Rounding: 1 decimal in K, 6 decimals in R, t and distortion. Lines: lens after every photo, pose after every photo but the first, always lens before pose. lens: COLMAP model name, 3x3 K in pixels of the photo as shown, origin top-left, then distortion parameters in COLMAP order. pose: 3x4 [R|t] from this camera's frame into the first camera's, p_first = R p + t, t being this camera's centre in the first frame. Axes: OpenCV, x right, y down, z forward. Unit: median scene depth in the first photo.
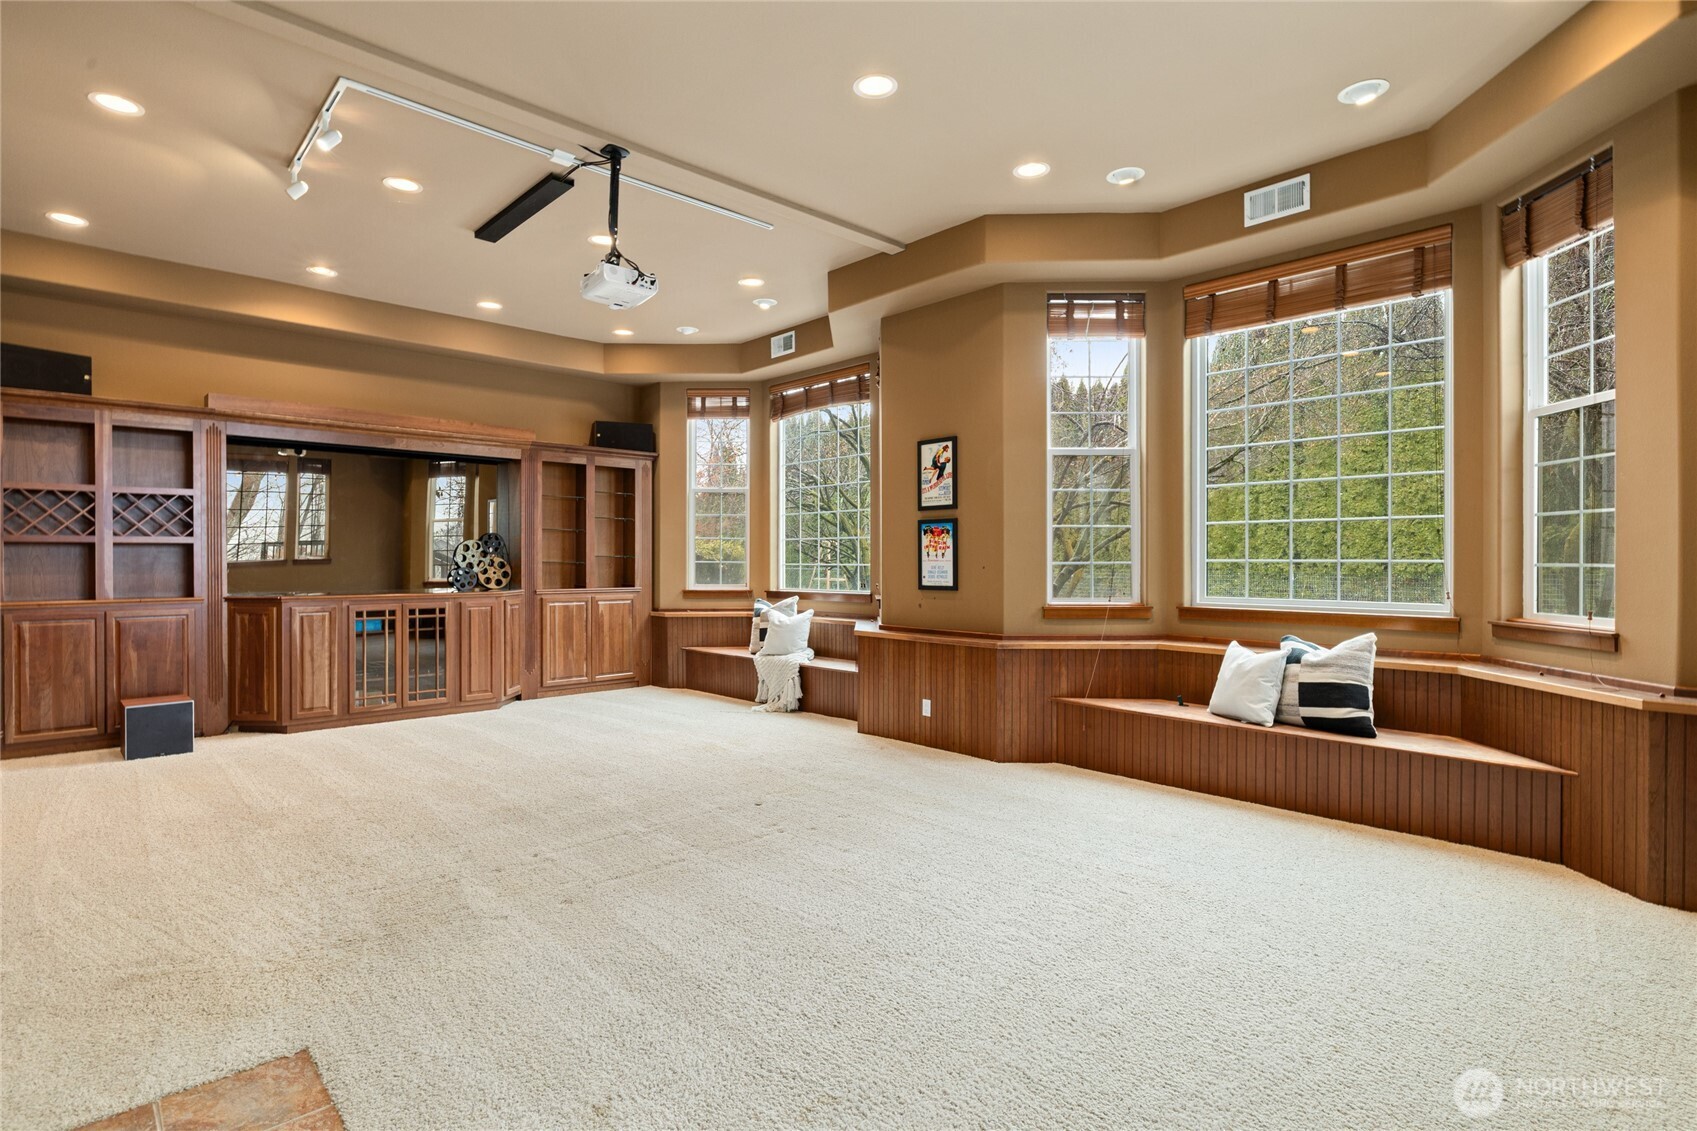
lens RADIAL K [[834.3, 0, 871.1], [0, 834.3, 570.5], [0, 0, 1]] dist [-0.006490, -0.002240]
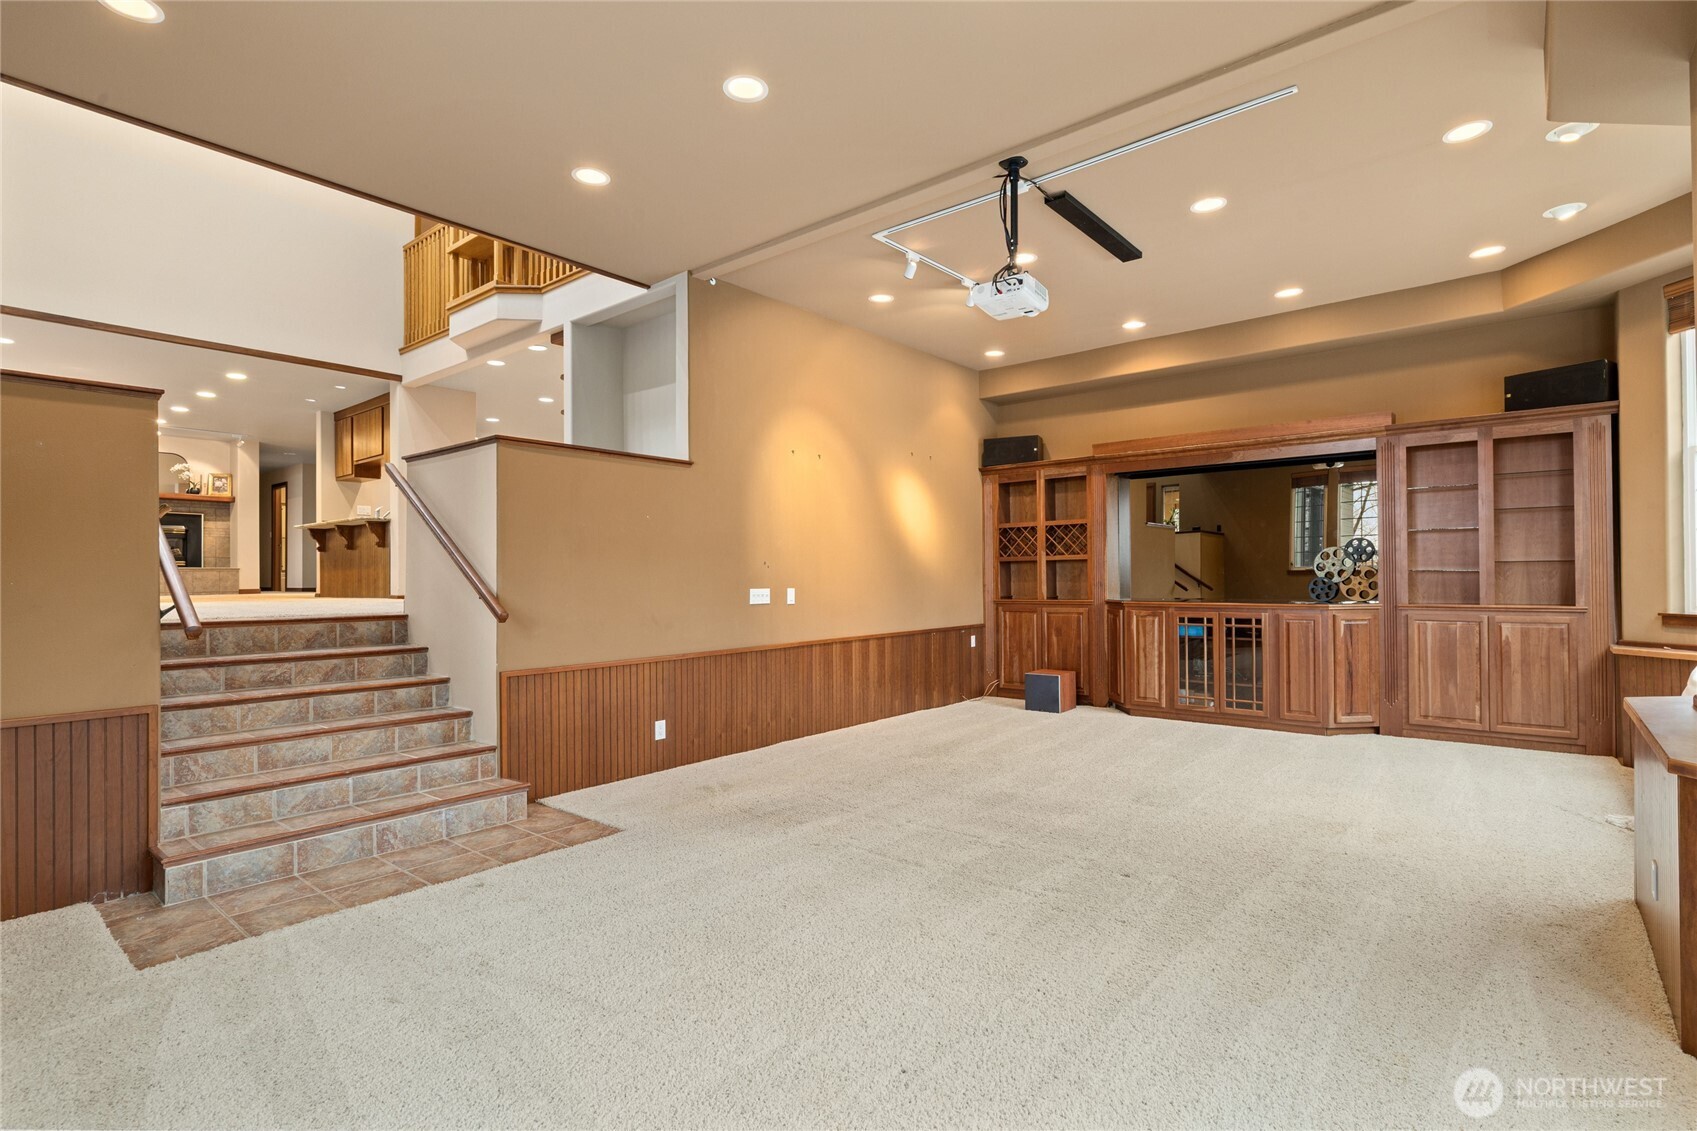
lens RADIAL K [[834.3, 0, 849.1], [0, 834.3, 574.8], [0, 0, 1]] dist [-0.006490, -0.002240]
pose [[0.088448, -0.001132, -0.996080, 0.483751], [-0.000602, 0.999999, -0.001190, -0.006098], [0.996081, 0.000705, 0.088447, 0.502892]]
